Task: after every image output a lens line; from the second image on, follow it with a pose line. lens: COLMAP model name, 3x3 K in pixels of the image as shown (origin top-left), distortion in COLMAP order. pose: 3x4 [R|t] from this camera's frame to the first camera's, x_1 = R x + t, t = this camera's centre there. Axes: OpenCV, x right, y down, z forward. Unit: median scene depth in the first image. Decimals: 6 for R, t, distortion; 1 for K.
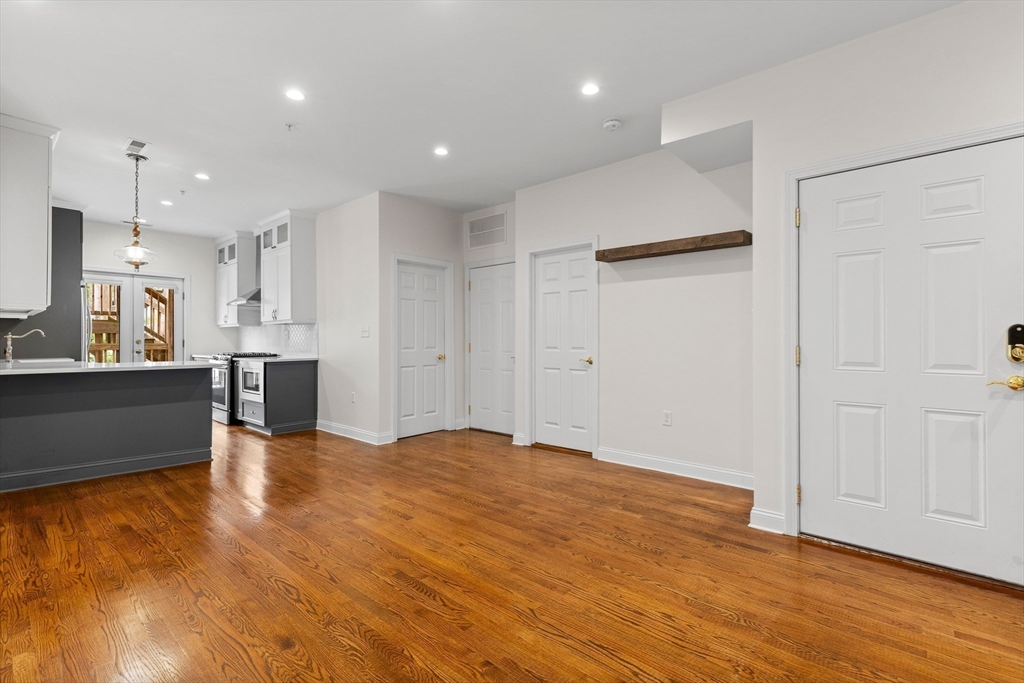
lens RADIAL K [[464.9, 0, 520.3], [0, 464.9, 337.8], [0, 0, 1]] dist [0.002558, 0.000190]
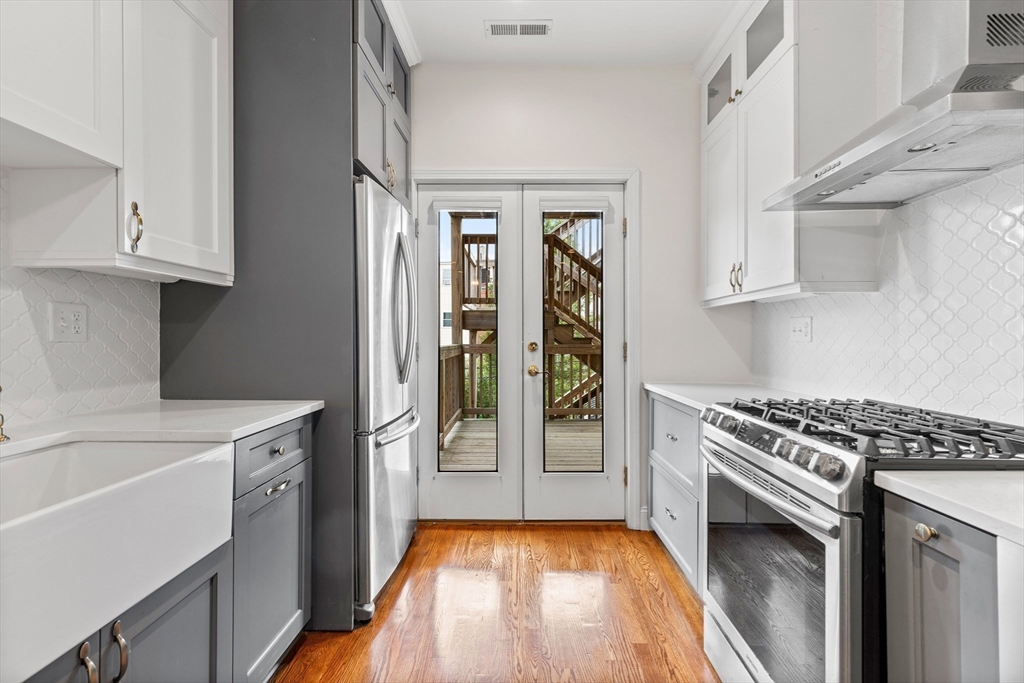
lens RADIAL K [[464.9, 0, 520.3], [0, 464.9, 337.8], [0, 0, 1]] dist [0.002558, 0.000190]
pose [[0.652949, 0.000350, -0.757402, -1.097620], [0.004768, 0.999978, 0.004573, -0.002866], [0.757387, -0.006597, 0.652933, 1.534951]]
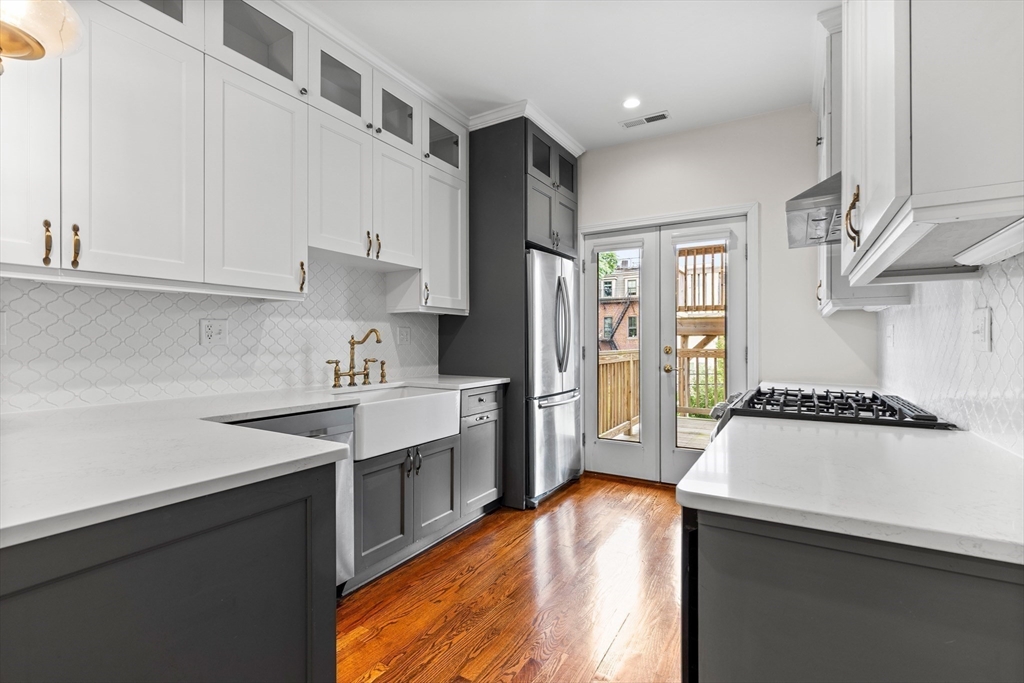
lens RADIAL K [[473.7, 0, 525.5], [0, 473.7, 341.4], [0, 0, 1]] dist [0.001314, 0.000100]
pose [[0.199124, -0.003053, -0.979970, -0.686513], [0.005472, 0.999983, -0.002004, -0.002493], [0.979959, -0.004964, 0.199137, 1.551172]]
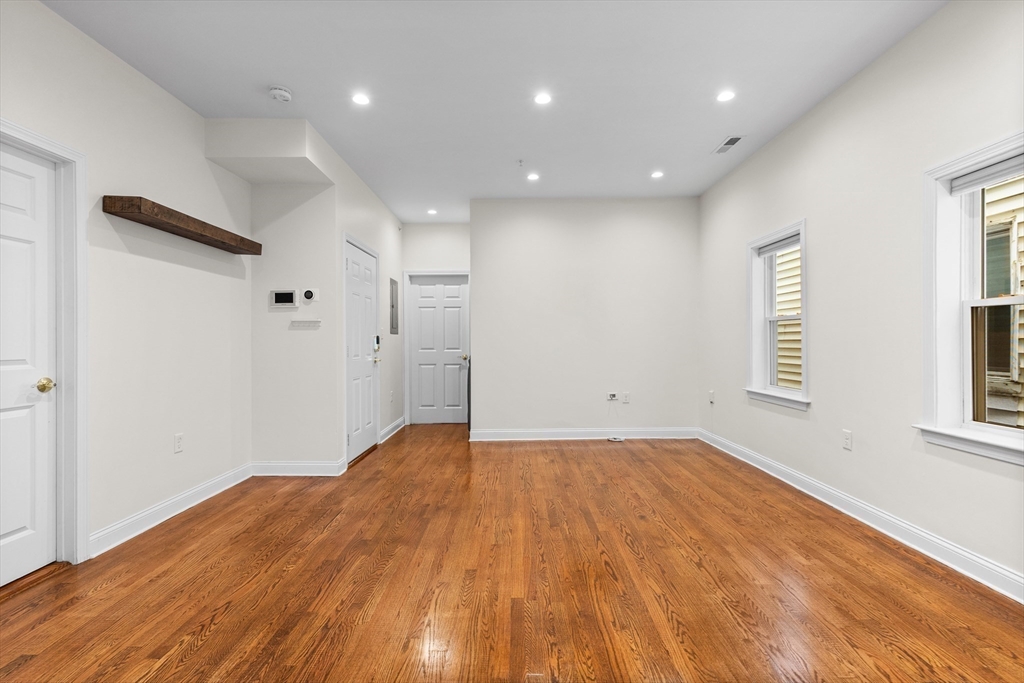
lens RADIAL K [[464.9, 0, 520.3], [0, 464.9, 337.8], [0, 0, 1]] dist [0.002558, 0.000190]
pose [[-0.661144, 0.010801, 0.750181, -0.802979], [0.004622, 0.999936, -0.010323, 0.007655], [-0.750245, -0.003358, -0.661152, 1.327472]]
